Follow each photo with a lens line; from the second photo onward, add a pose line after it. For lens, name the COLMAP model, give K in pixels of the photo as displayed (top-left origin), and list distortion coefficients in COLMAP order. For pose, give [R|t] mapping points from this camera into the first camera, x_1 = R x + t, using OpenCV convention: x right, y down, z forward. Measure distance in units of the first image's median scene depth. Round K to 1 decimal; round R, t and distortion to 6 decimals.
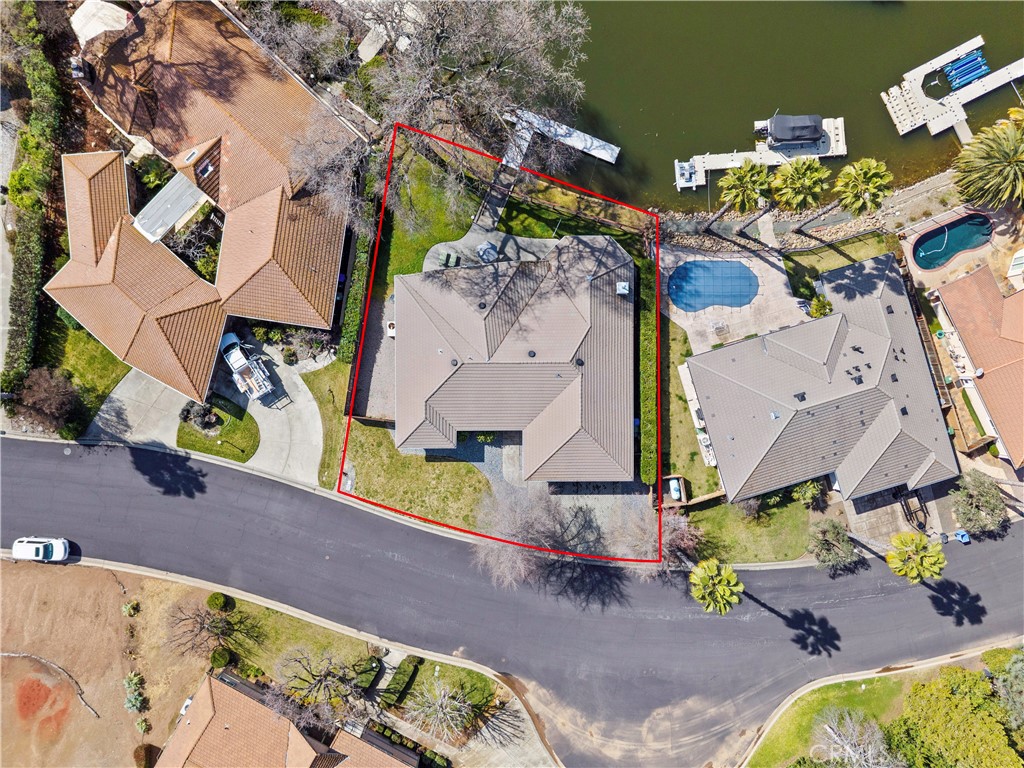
lens RADIAL K [[712.2, 0, 512.0], [0, 712.2, 384.0], [0, 0, 1]] dist [0.036594, -0.000846]
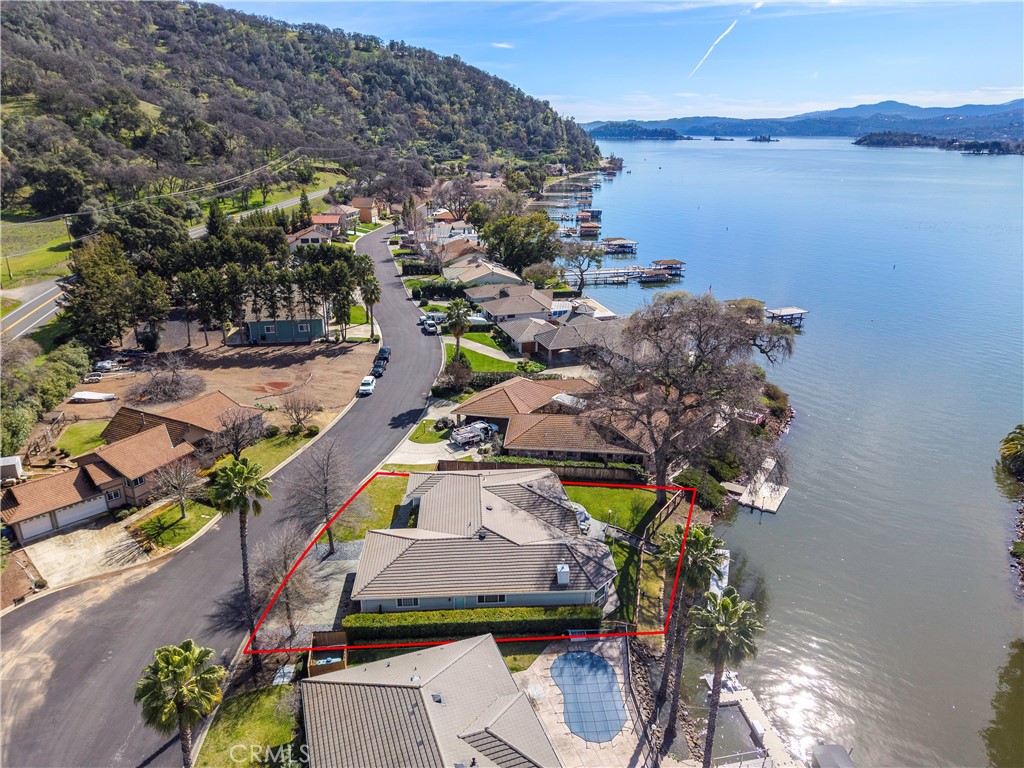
lens RADIAL K [[680.2, 0, 510.1], [0, 680.2, 387.0], [0, 0, 1]] dist [0.028503, -0.029600]
pose [[0.057141, 0.329401, -0.942459, 0.859181], [-0.998334, 0.011257, -0.056594, -0.016072], [-0.008033, 0.944123, 0.329496, 0.451954]]
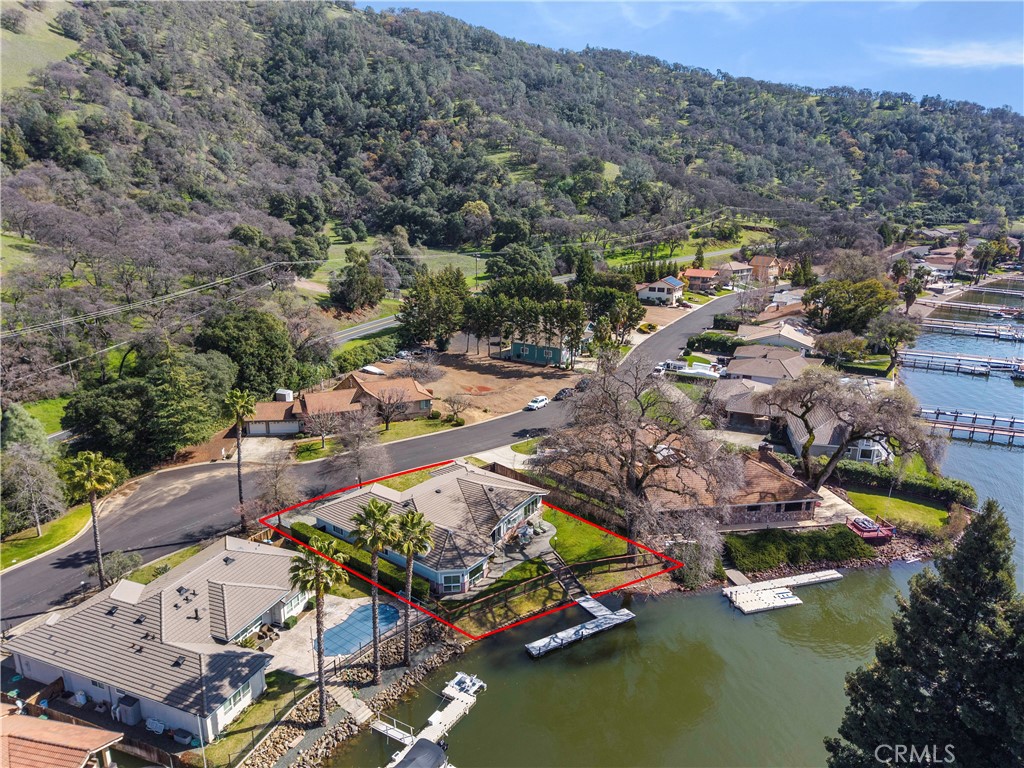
lens RADIAL K [[680.2, 0, 510.1], [0, 680.2, 387.0], [0, 0, 1]] dist [0.028503, -0.029600]
pose [[-0.616460, 0.193450, -0.763253, 0.792022], [-0.787032, -0.180463, 0.589927, -0.778859], [-0.023618, 0.964370, 0.263499, 0.446137]]
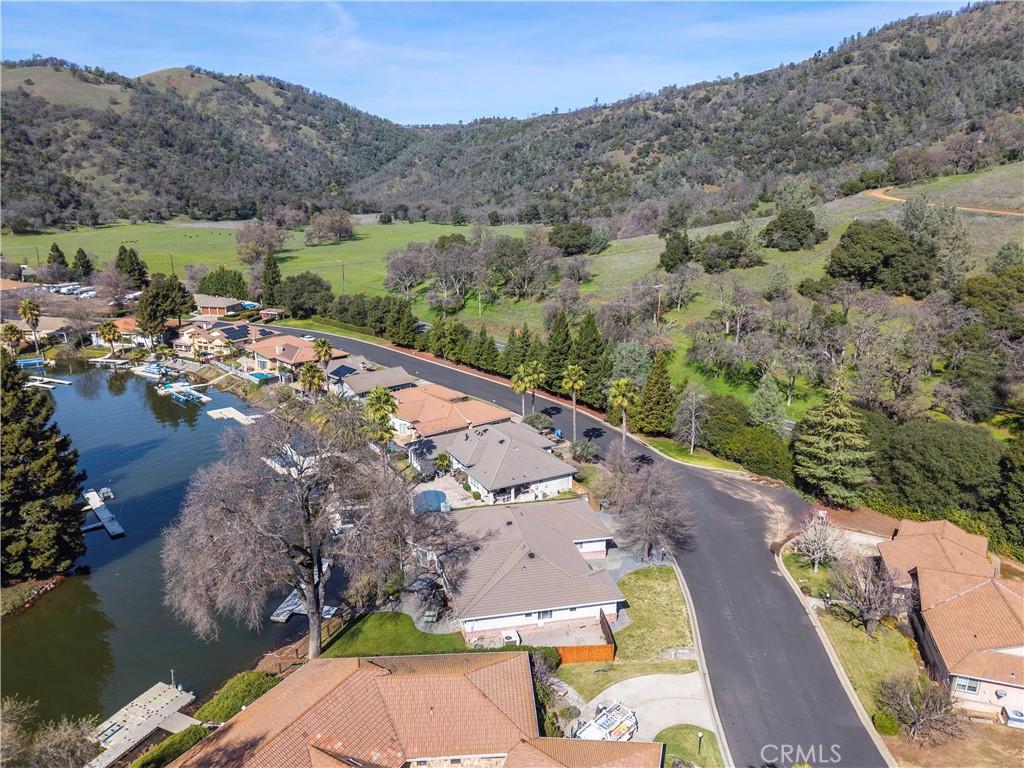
lens RADIAL K [[680.2, 0, 510.1], [0, 680.2, 387.0], [0, 0, 1]] dist [0.028503, -0.029600]
pose [[-0.204107, -0.284020, 0.936842, -0.915624], [0.978925, -0.052610, 0.197325, -0.237071], [-0.006757, 0.957374, 0.288772, 0.407929]]
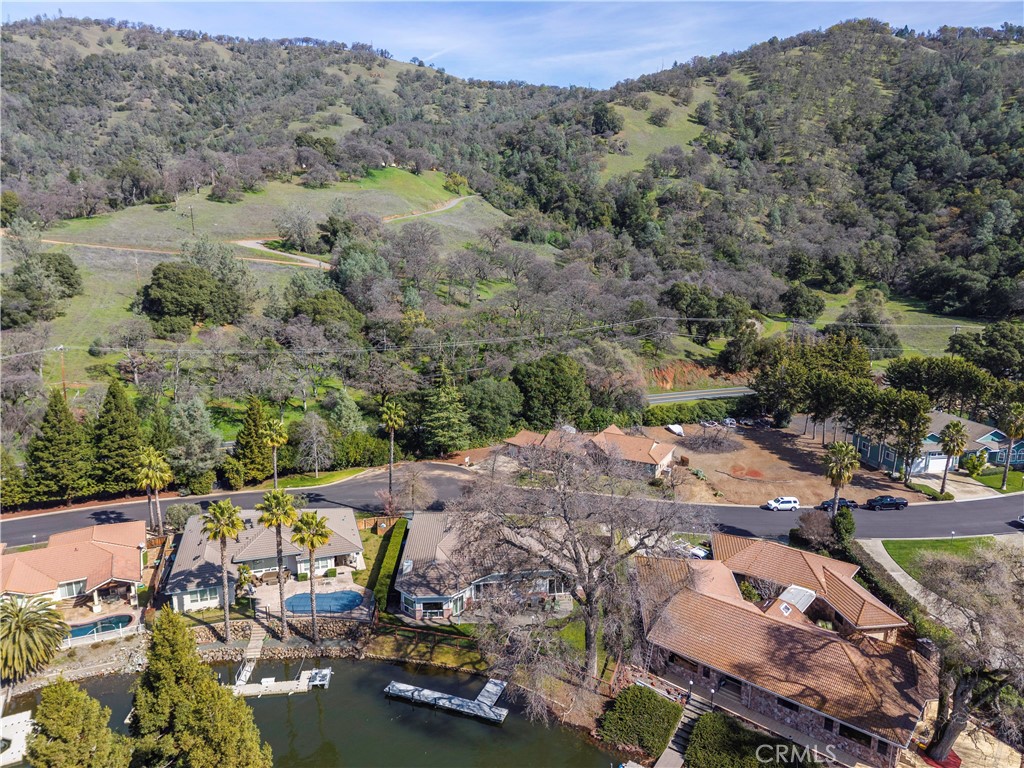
lens RADIAL K [[680.2, 0, 510.1], [0, 680.2, 387.0], [0, 0, 1]] dist [0.028503, -0.029600]
pose [[-0.999168, -0.019490, -0.035820, 0.023185], [-0.031024, -0.206772, 0.977897, -1.166620], [-0.026466, 0.978195, 0.205995, 0.422118]]
